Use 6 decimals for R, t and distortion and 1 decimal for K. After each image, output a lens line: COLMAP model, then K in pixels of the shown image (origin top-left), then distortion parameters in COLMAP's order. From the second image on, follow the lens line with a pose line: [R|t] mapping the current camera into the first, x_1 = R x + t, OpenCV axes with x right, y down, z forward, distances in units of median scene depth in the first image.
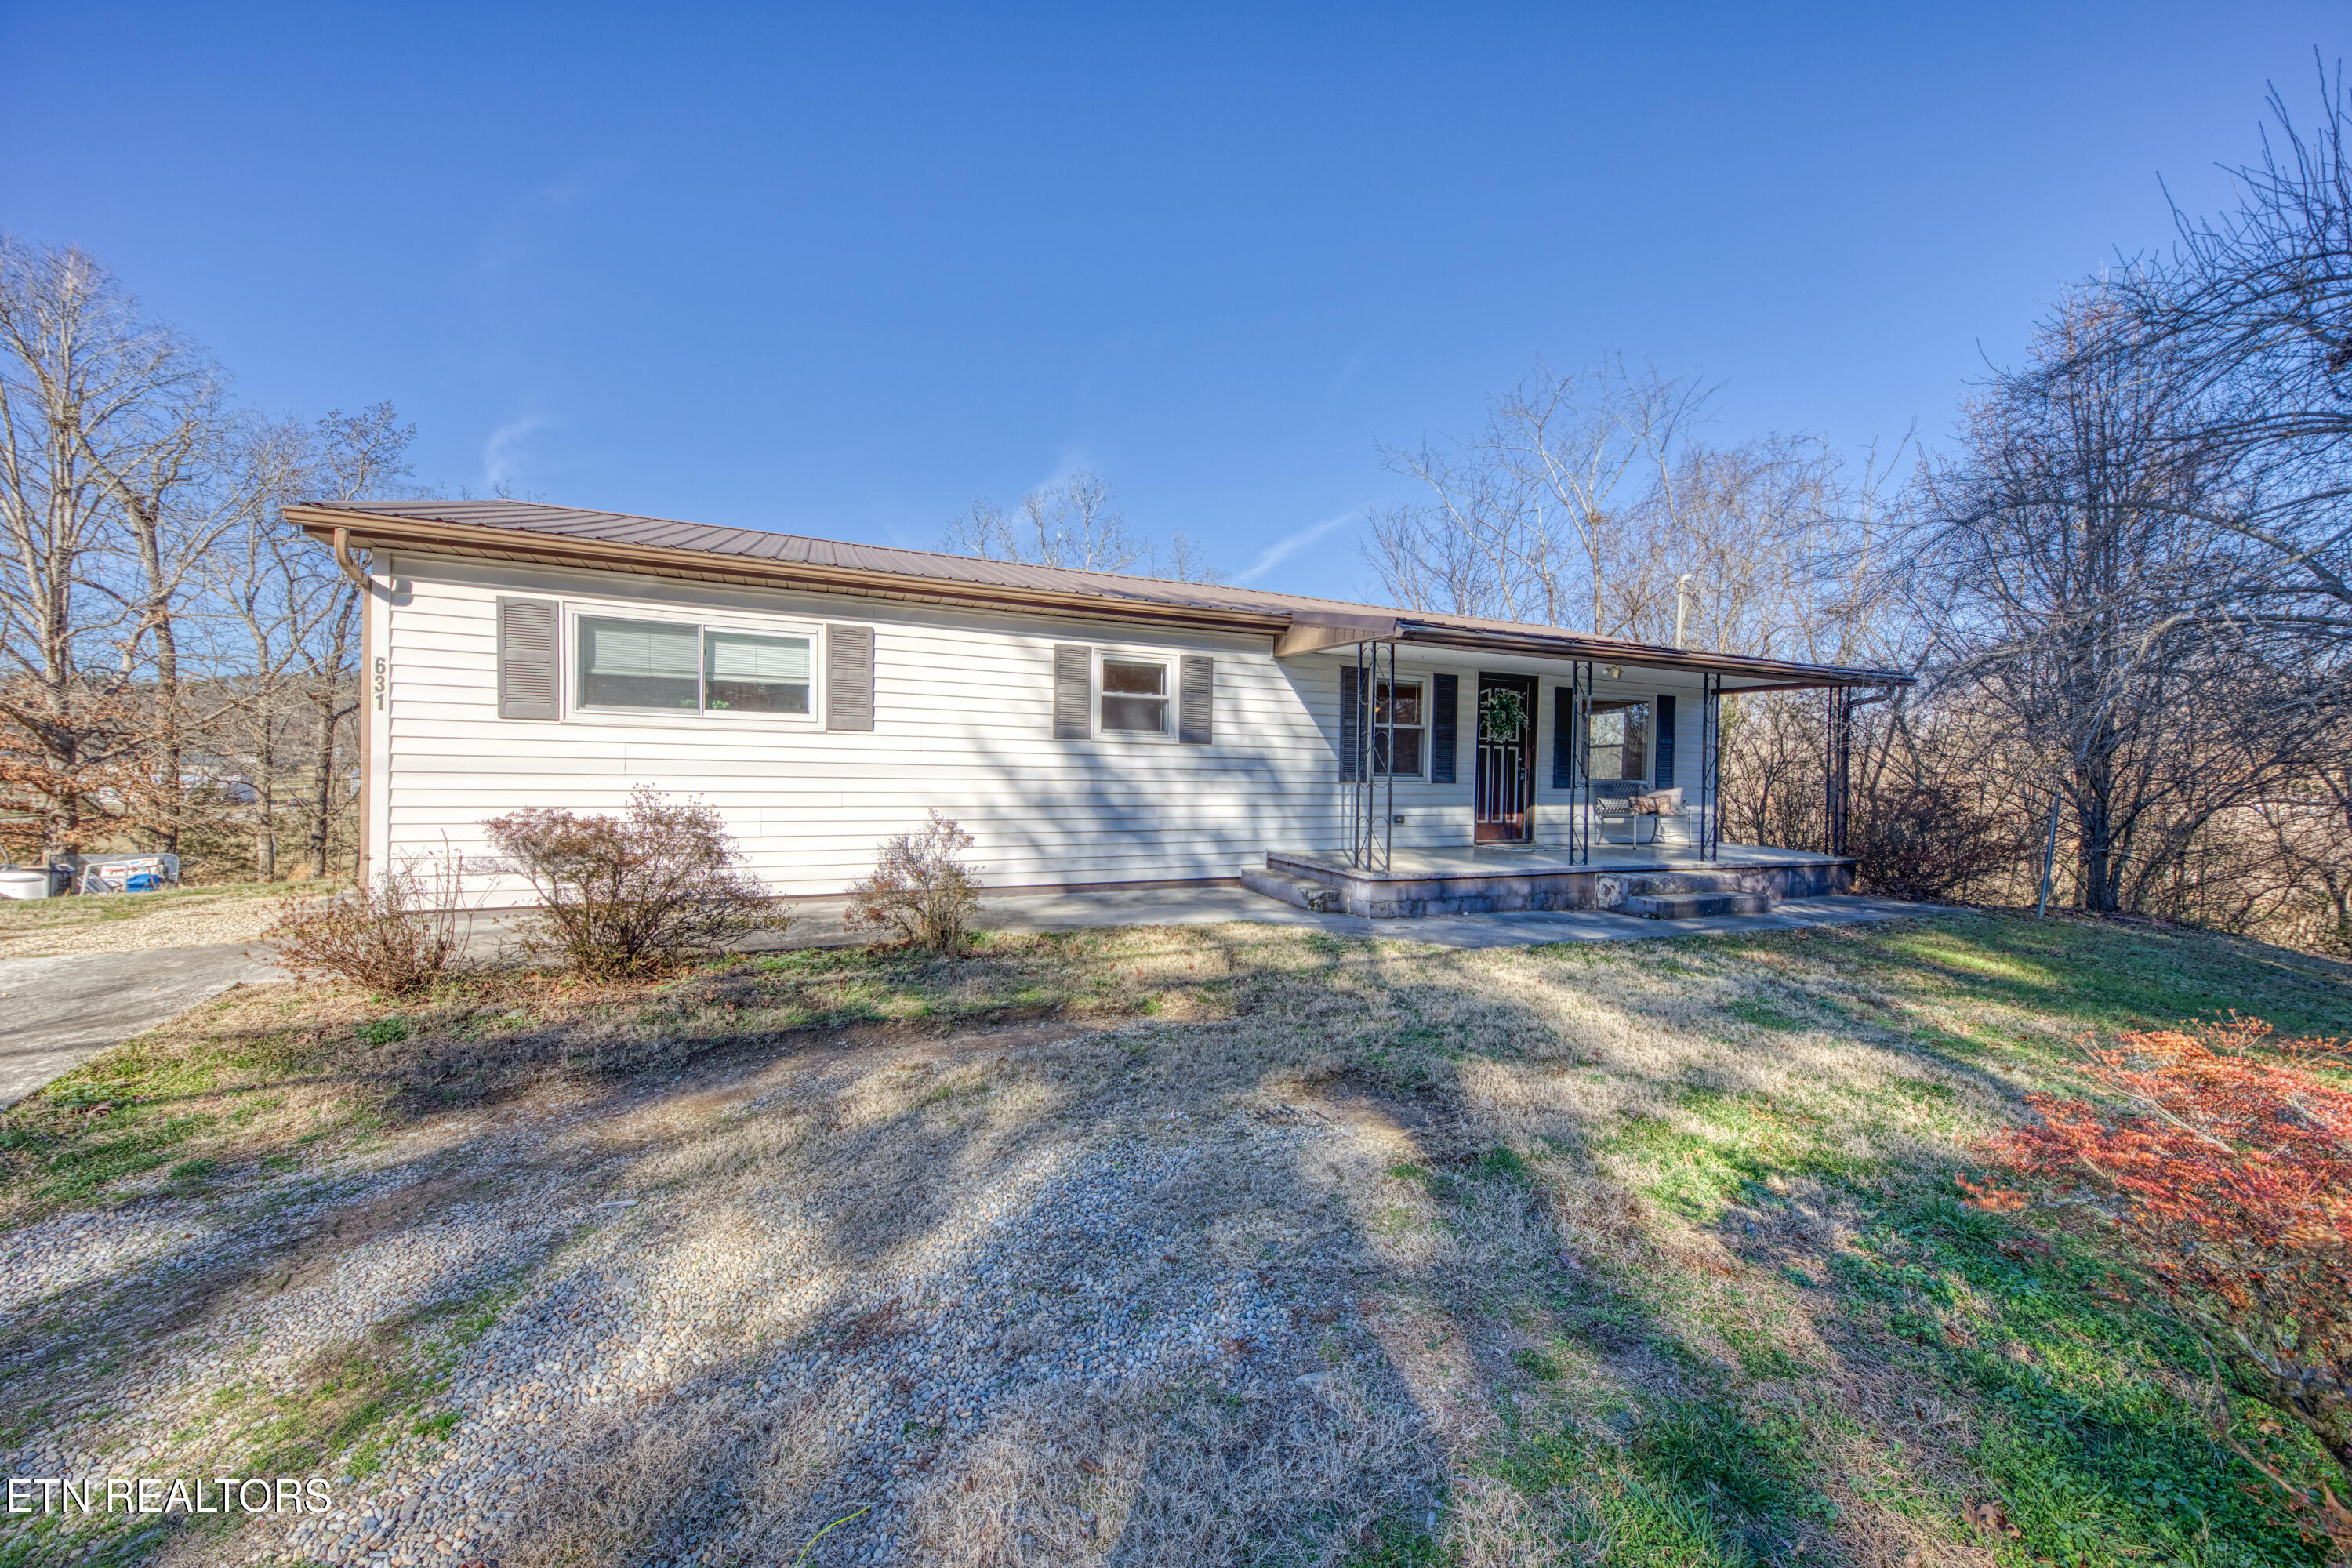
lens RADIAL K [[837.6, 0, 1169.7], [0, 837.6, 801.7], [0, 0, 1]] dist [0.000432, 0.000015]
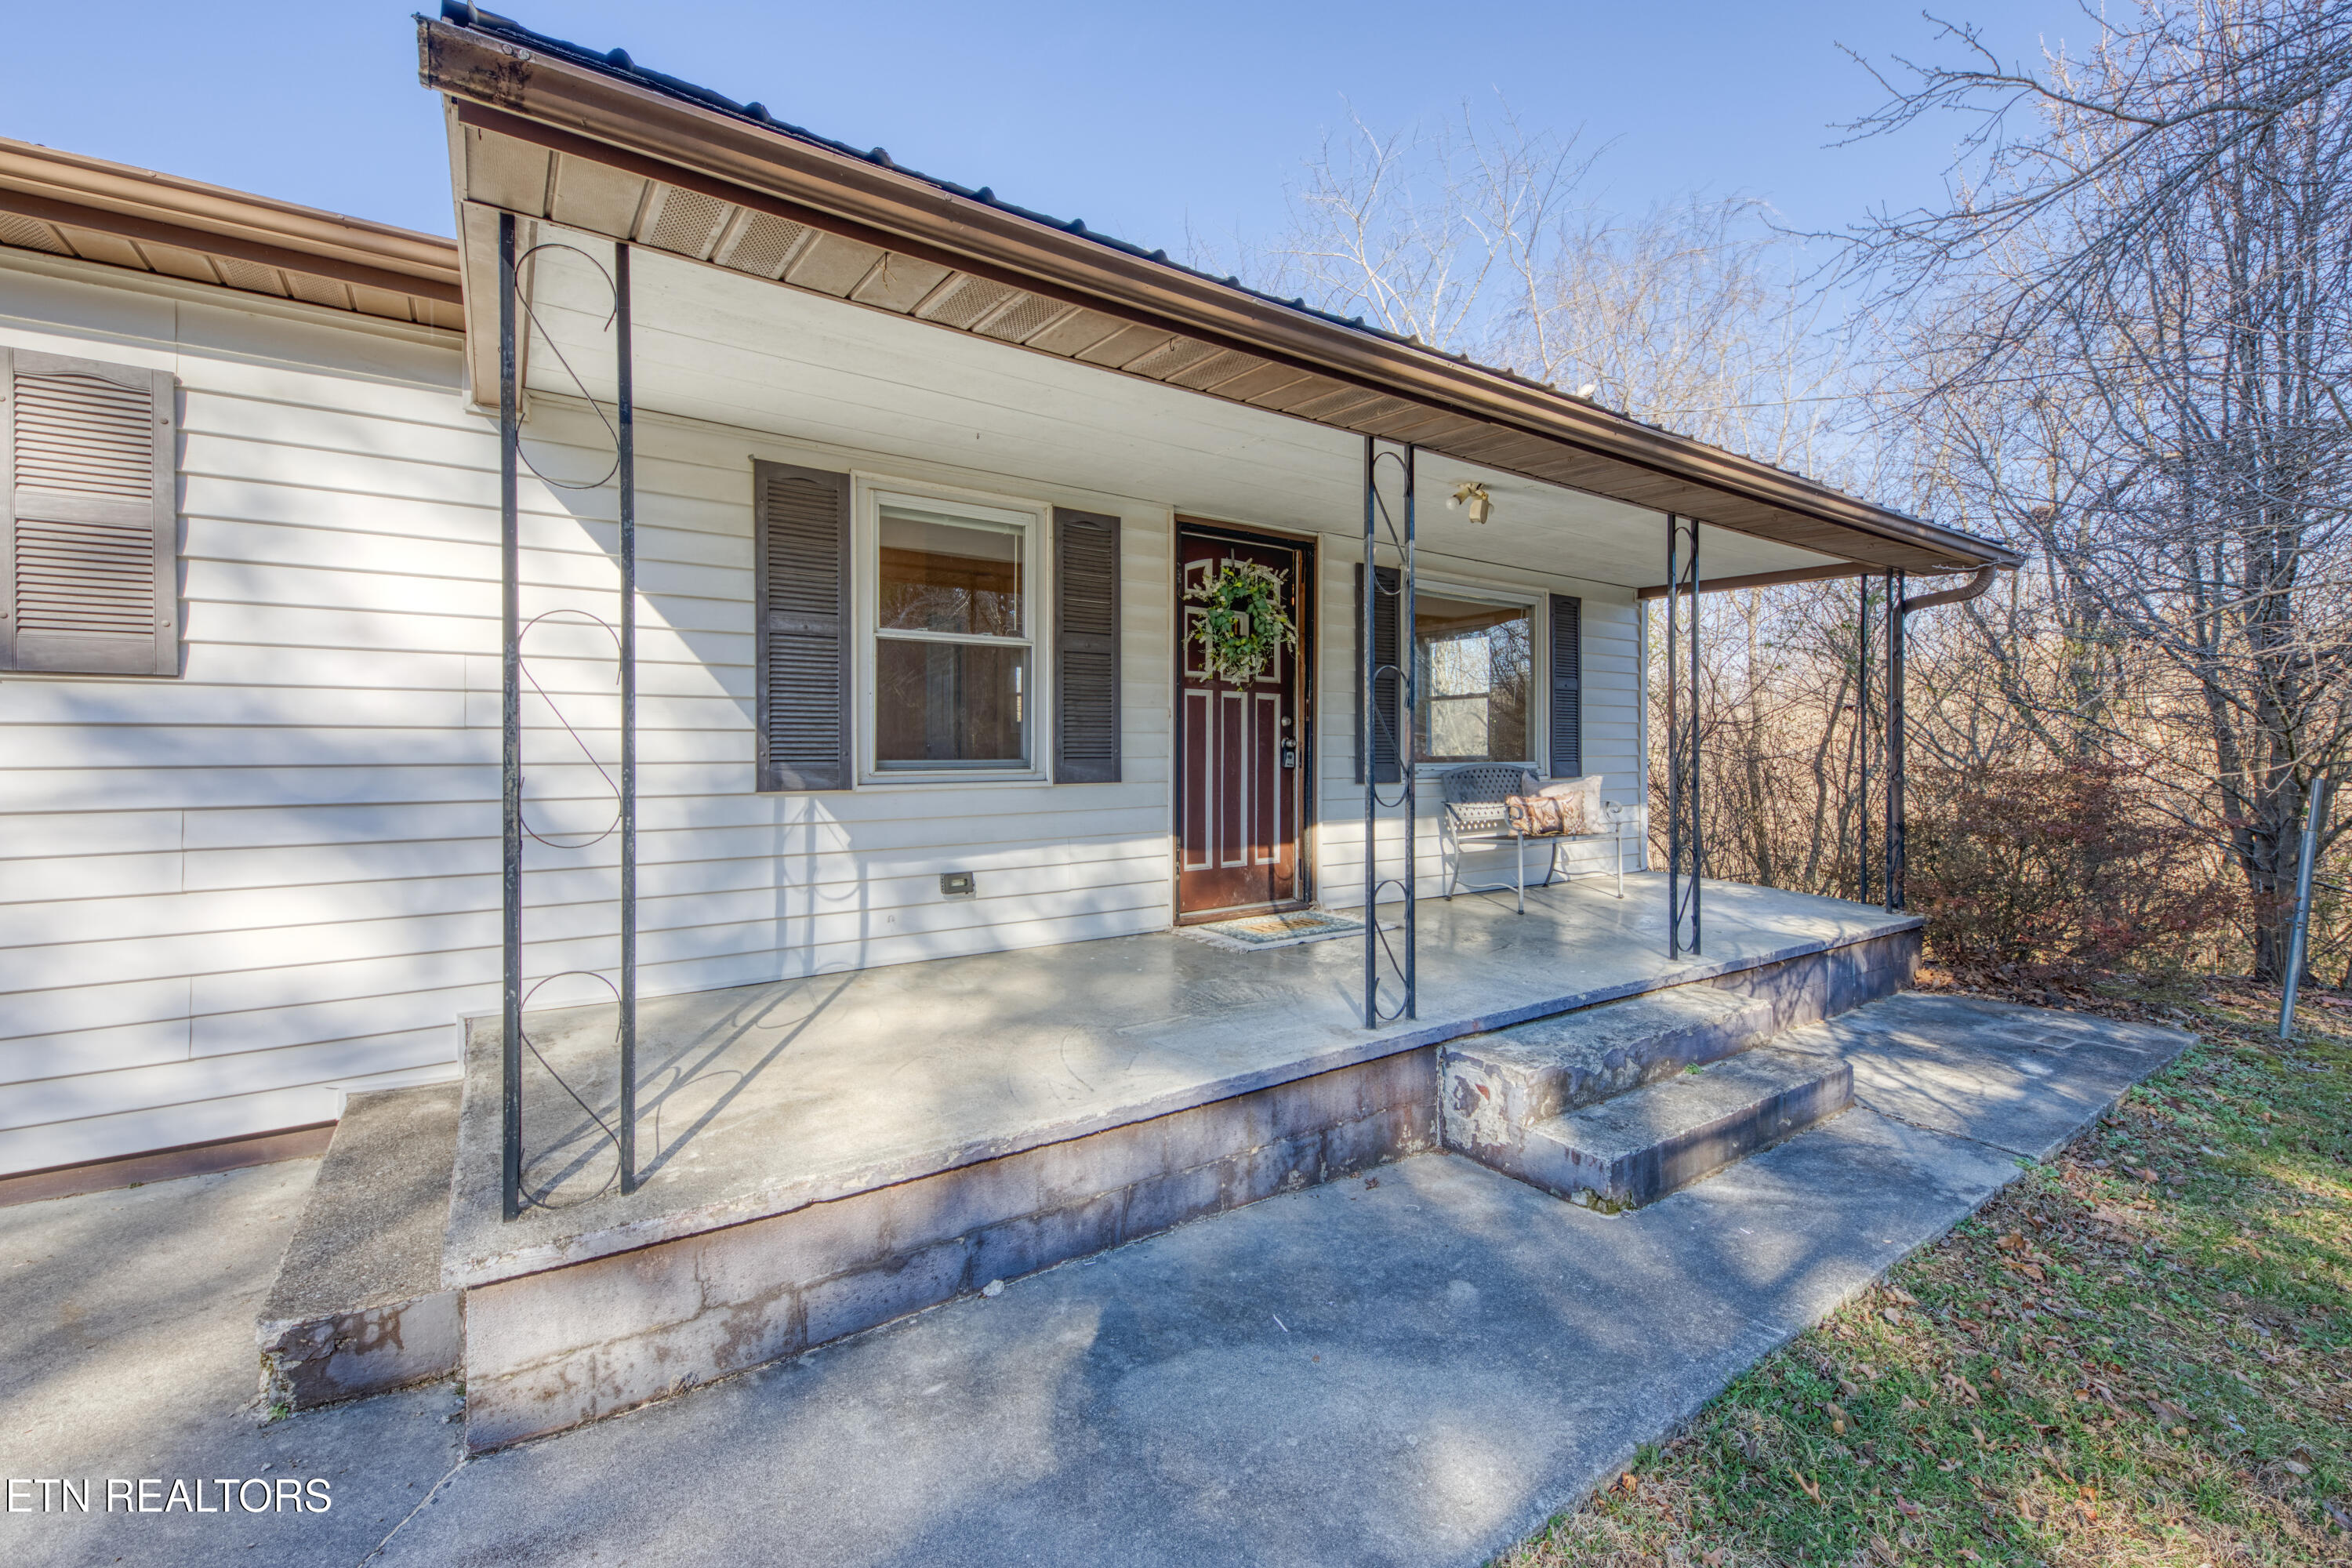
lens RADIAL K [[982.0, 0, 1178.3], [0, 982.0, 743.4], [0, 0, 1]] dist [-0.000035, 0.000031]
pose [[0.980681, -0.011658, 0.195264, 0.264234], [0.016985, 0.999527, -0.025629, -0.026873], [-0.194873, 0.028450, 0.980416, 0.502552]]
